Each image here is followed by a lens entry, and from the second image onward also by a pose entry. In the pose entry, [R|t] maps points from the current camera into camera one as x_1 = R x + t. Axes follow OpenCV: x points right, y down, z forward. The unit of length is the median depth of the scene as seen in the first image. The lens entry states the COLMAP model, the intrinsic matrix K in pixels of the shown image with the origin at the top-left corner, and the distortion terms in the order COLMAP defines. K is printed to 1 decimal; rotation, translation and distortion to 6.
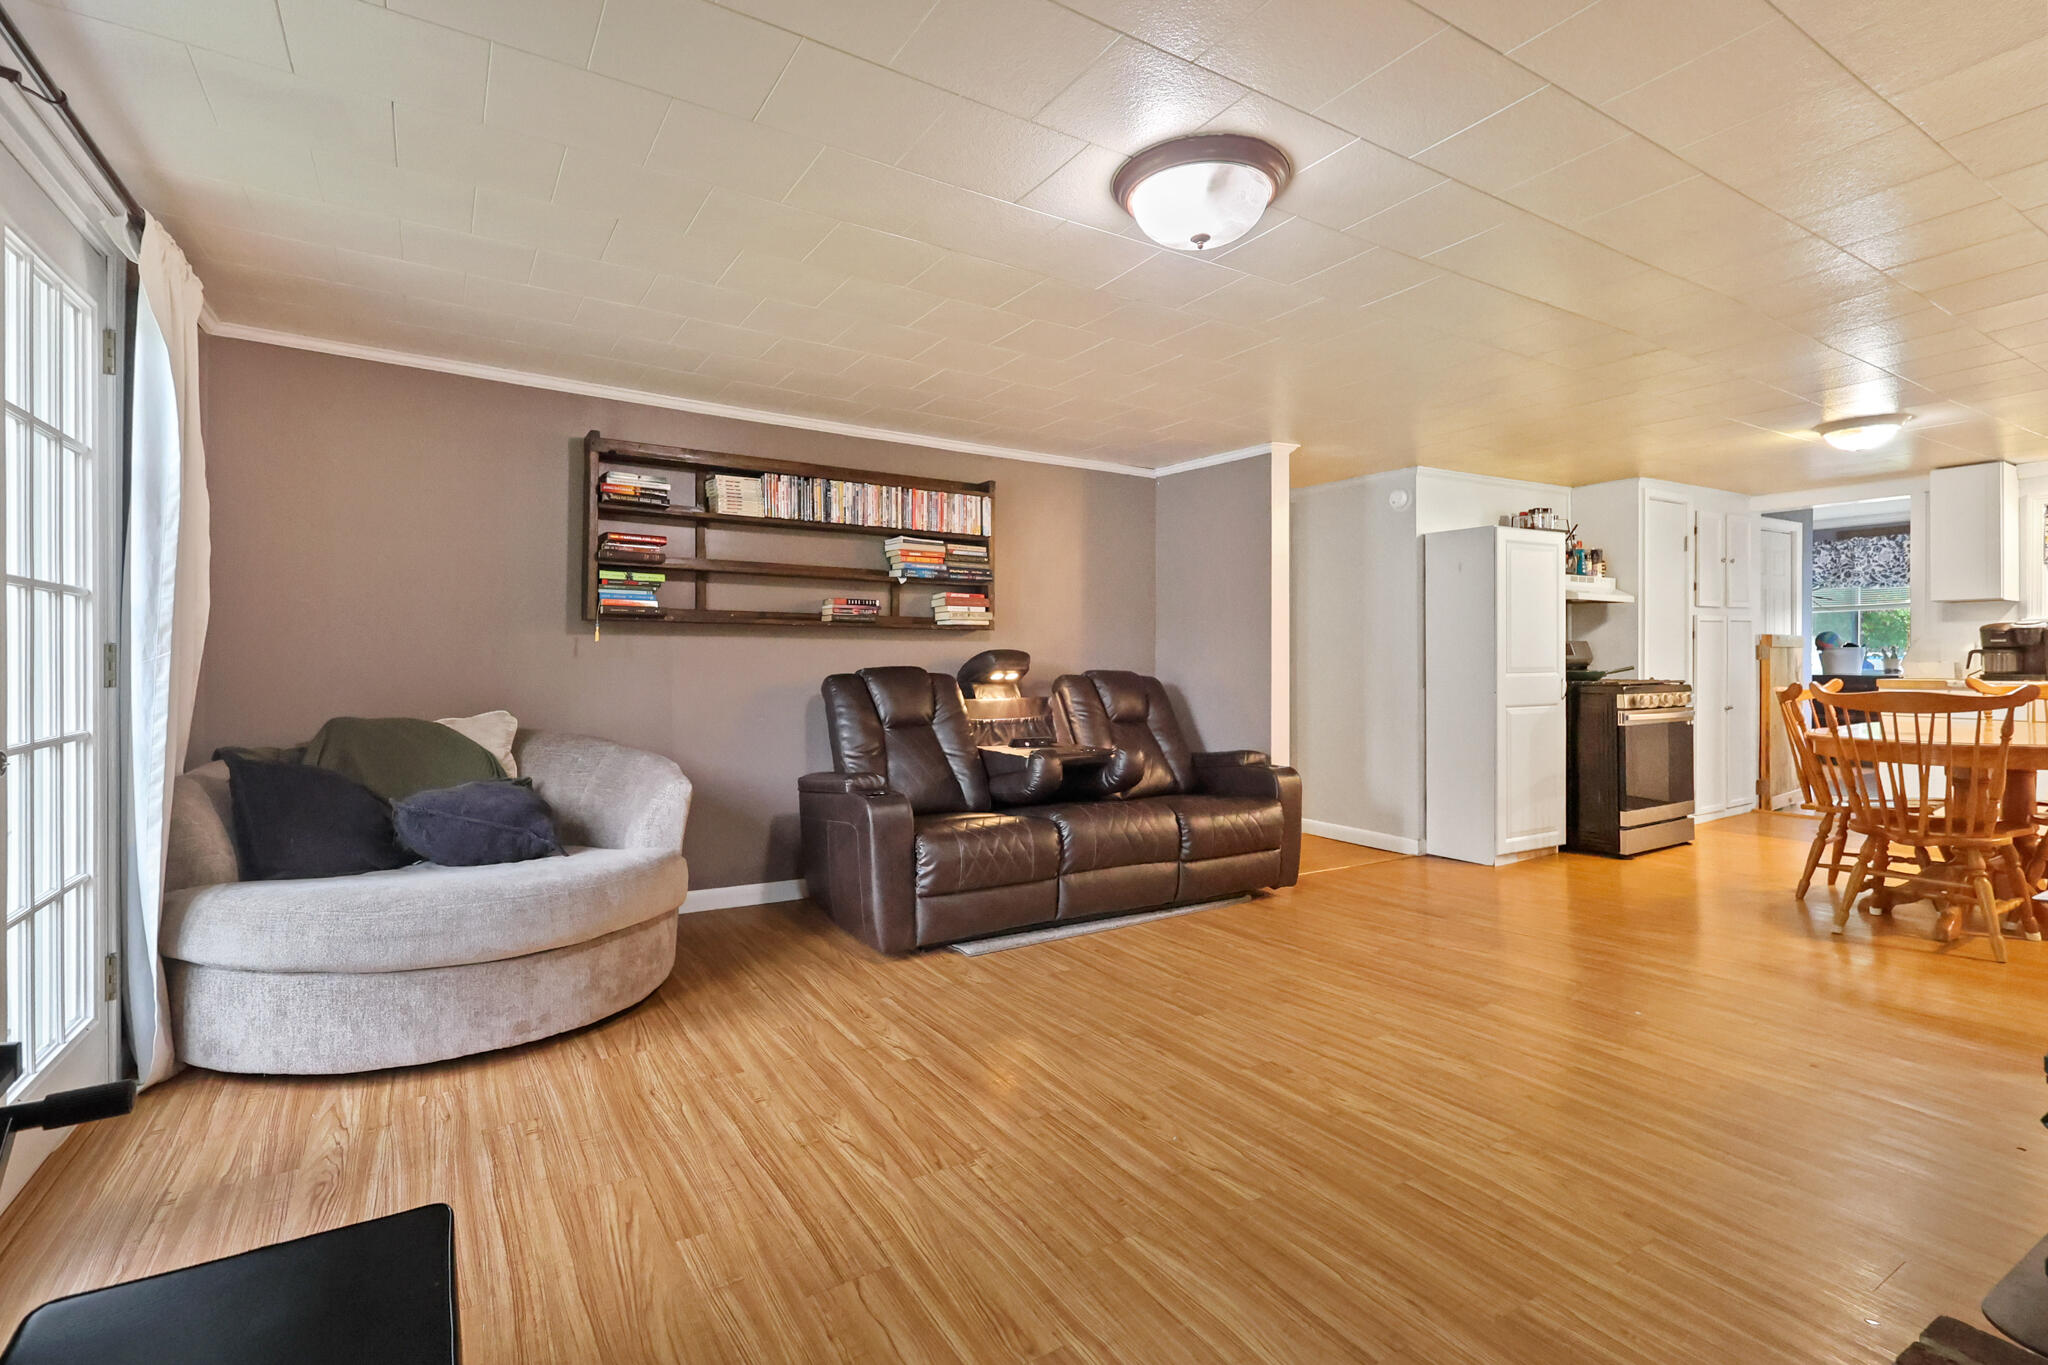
lens RADIAL K [[960.4, 0, 1008.3], [0, 960.4, 663.8], [0, 0, 1]] dist [-0.006209, 0.002057]
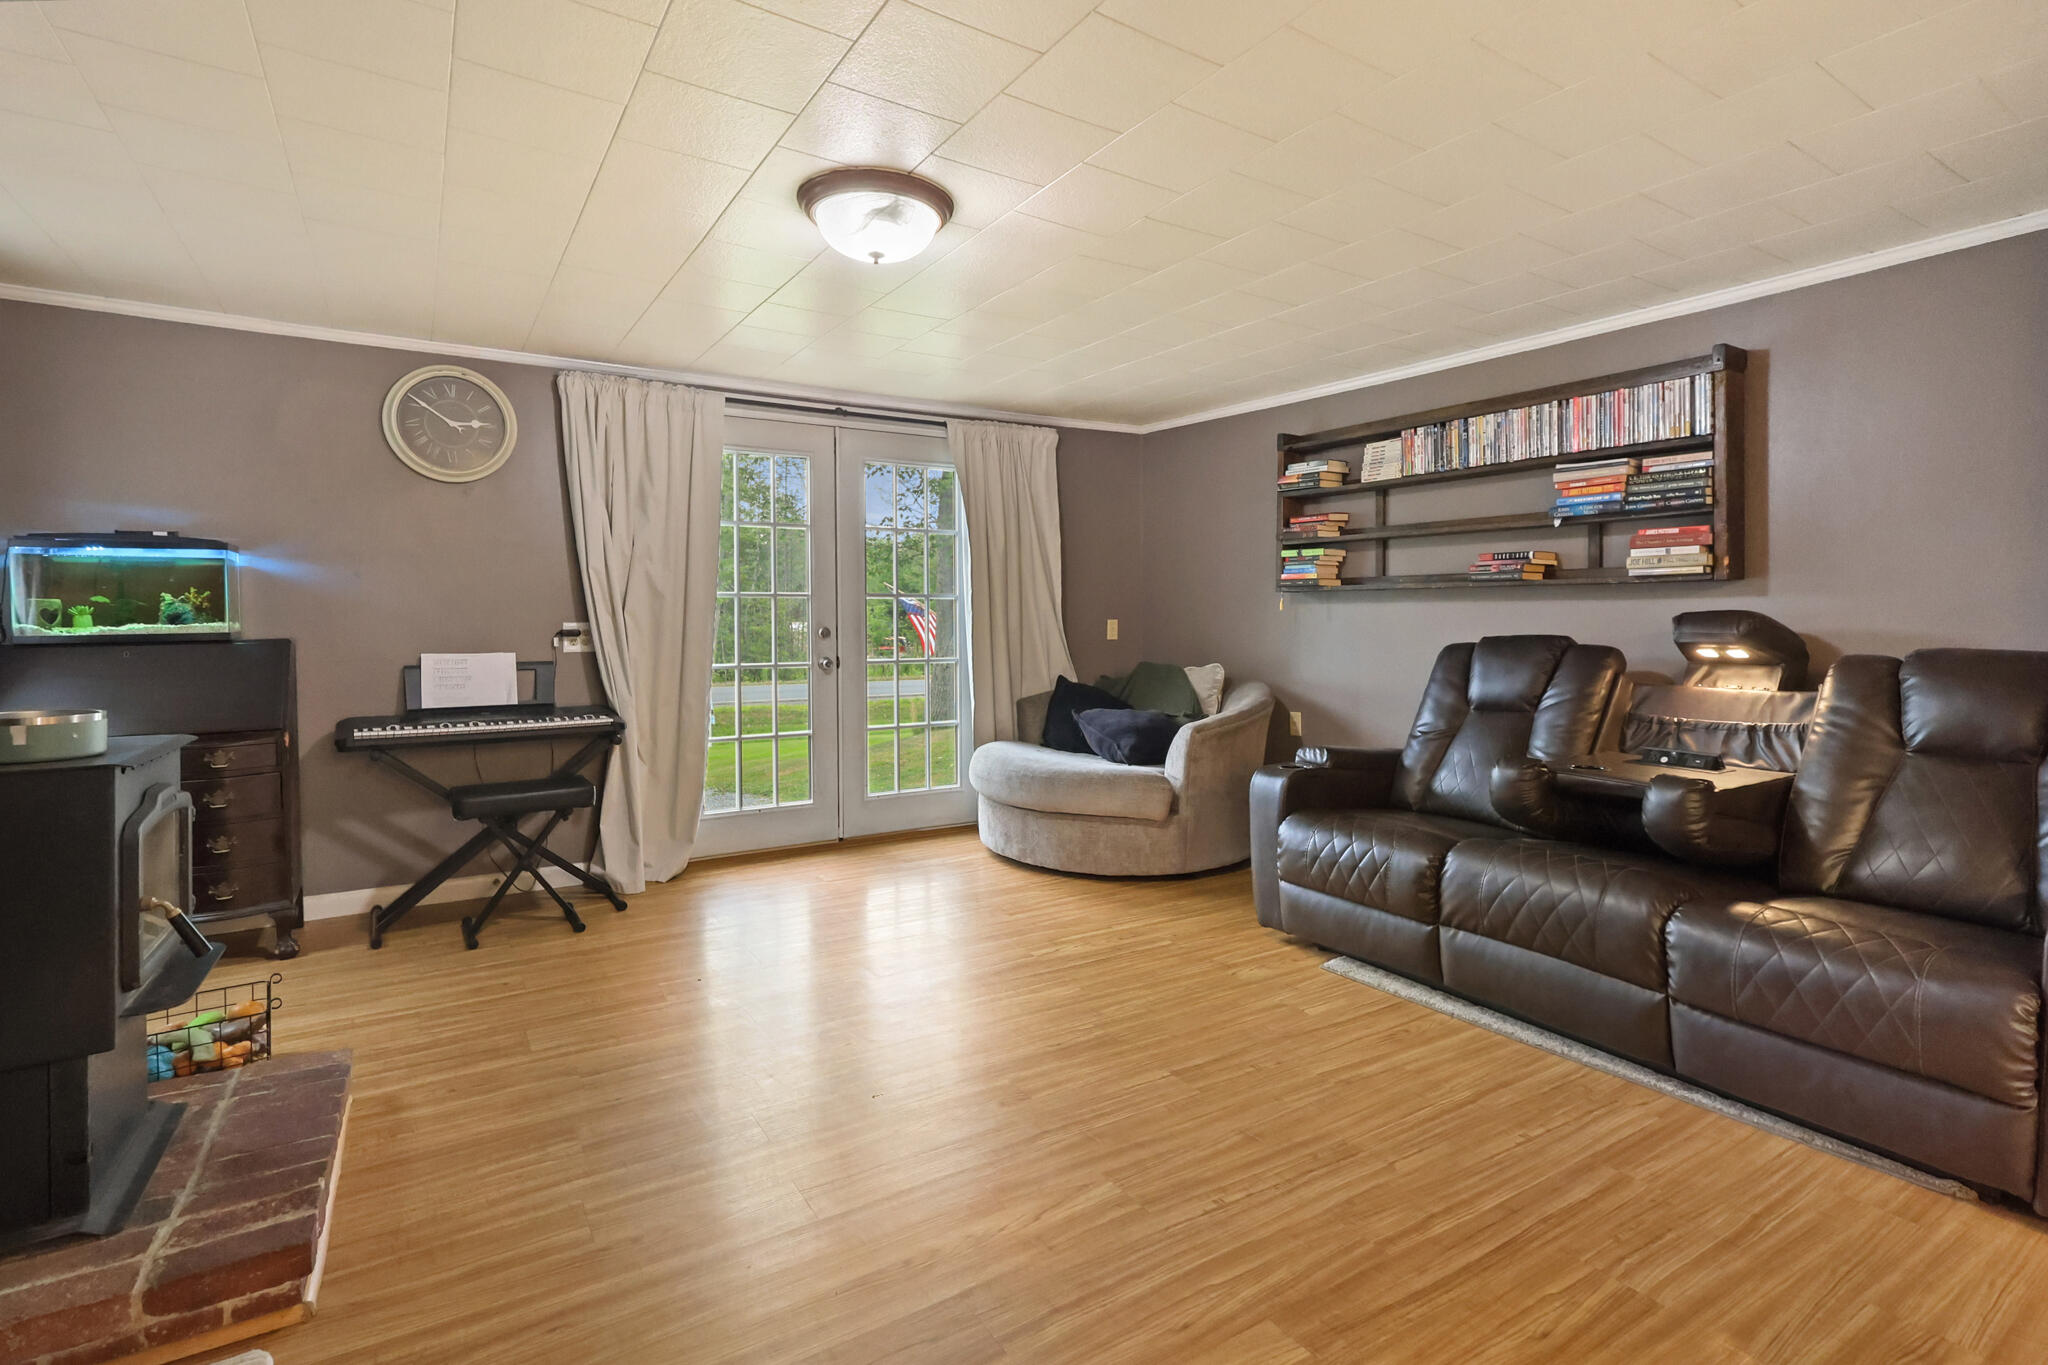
lens RADIAL K [[960.4, 0, 1027.6], [0, 960.4, 631.0], [0, 0, 1]] dist [-0.006209, 0.002057]
pose [[0.014426, 0.008644, -0.999859, 0.667336], [-0.001473, 0.999962, 0.008624, -0.006456], [0.999895, 0.001348, 0.014438, 0.582949]]
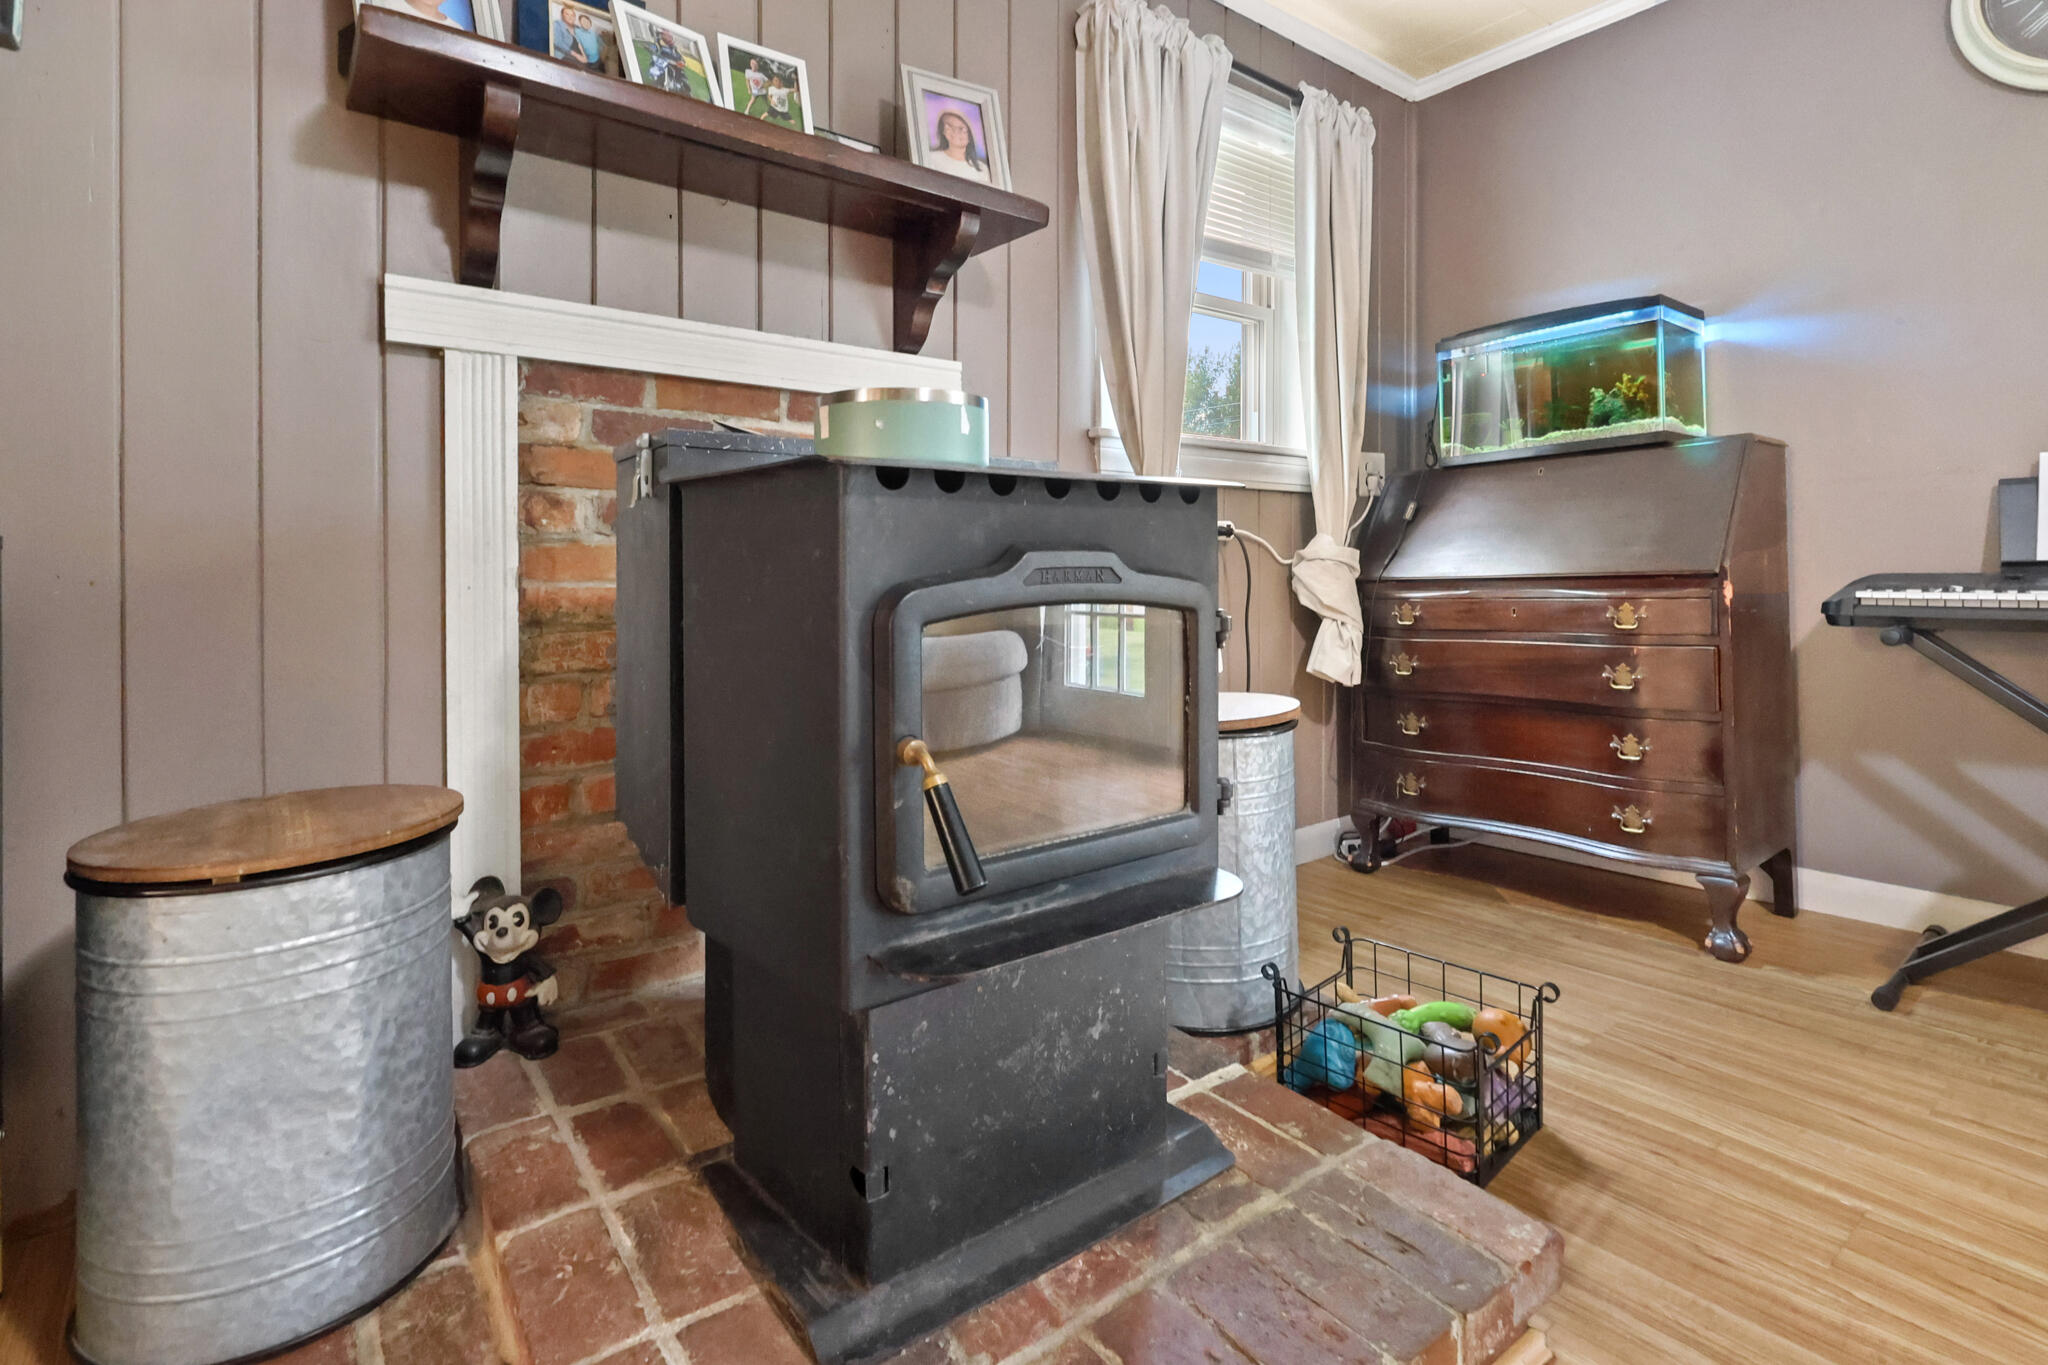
lens RADIAL K [[960.4, 0, 1056.9], [0, 960.4, 586.4], [0, 0, 1]] dist [-0.006209, 0.002057]
pose [[-0.994970, 0.019477, -0.098265, 0.275259], [0.019115, 0.999807, 0.004628, 0.073097], [0.098336, 0.002726, -0.995150, 0.430334]]
